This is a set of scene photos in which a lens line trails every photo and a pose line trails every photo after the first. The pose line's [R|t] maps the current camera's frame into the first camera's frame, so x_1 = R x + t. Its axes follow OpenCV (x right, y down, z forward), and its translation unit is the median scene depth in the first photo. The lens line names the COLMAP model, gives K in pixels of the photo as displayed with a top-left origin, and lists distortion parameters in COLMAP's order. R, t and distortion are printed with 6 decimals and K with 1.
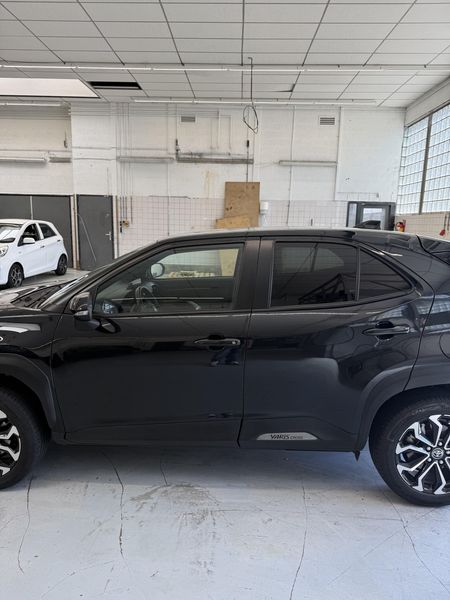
lens RADIAL K [[430.2, 0, 223.7], [0, 430.2, 301.2], [0, 0, 1]] dist [0.012516, -0.019407]
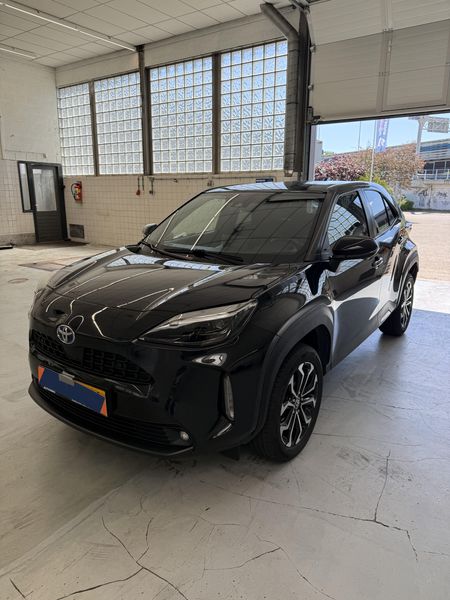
lens RADIAL K [[430.2, 0, 223.1], [0, 430.2, 301.7], [0, 0, 1]] dist [0.012516, -0.019407]
pose [[0.533750, -0.222424, 0.815867, -0.302672], [0.156797, 0.974090, 0.162980, -0.018033], [-0.830979, 0.040935, 0.554796, 0.129662]]
